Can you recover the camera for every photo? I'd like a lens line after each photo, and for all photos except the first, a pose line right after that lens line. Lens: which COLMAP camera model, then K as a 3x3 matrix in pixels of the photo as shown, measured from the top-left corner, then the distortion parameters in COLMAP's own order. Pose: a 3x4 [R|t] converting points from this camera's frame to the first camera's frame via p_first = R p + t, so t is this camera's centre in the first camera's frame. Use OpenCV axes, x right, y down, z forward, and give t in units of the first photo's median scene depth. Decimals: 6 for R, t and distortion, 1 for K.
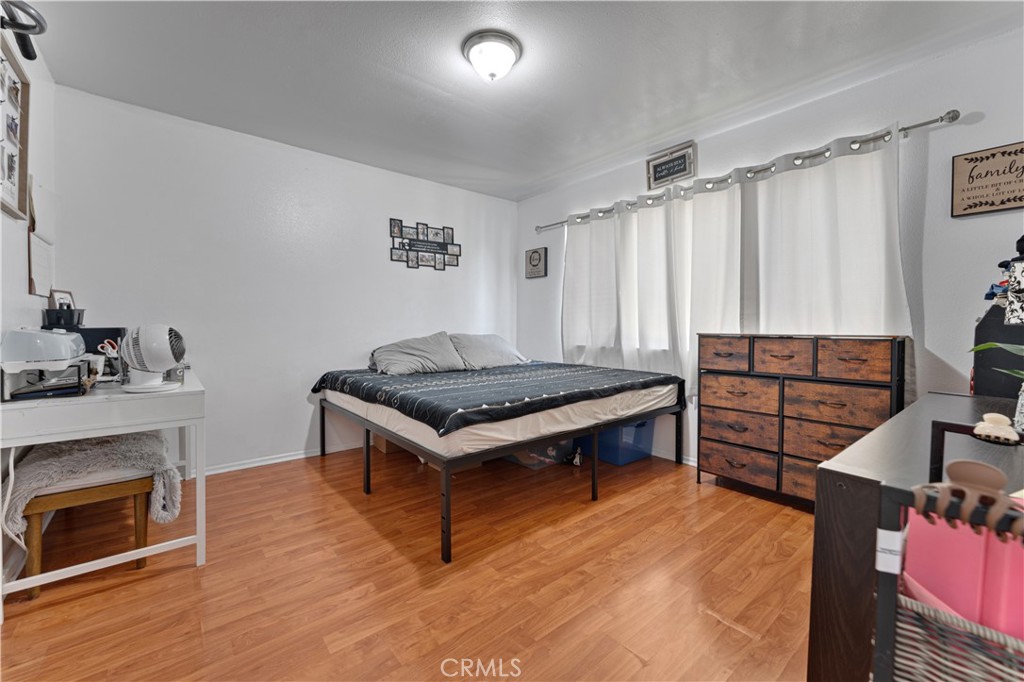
lens RADIAL K [[417.2, 0, 512.0], [0, 417.2, 341.0], [0, 0, 1]] dist [-0.001122, -0.000001]
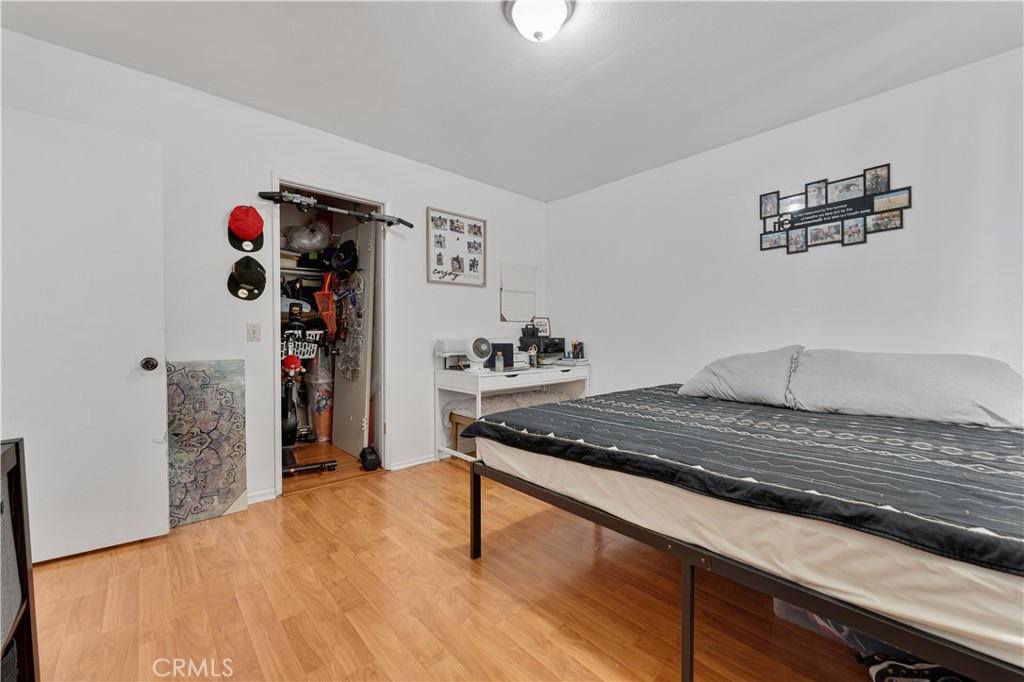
lens RADIAL K [[404.2, 0, 513.7], [0, 404.2, 351.1], [0, 0, 1]] dist [0.000773, 0.000073]
pose [[0.039863, 0.033500, -0.998643, 0.433901], [-0.035379, 0.998858, 0.032095, -0.017376], [0.998579, 0.034051, 0.041003, 0.524255]]
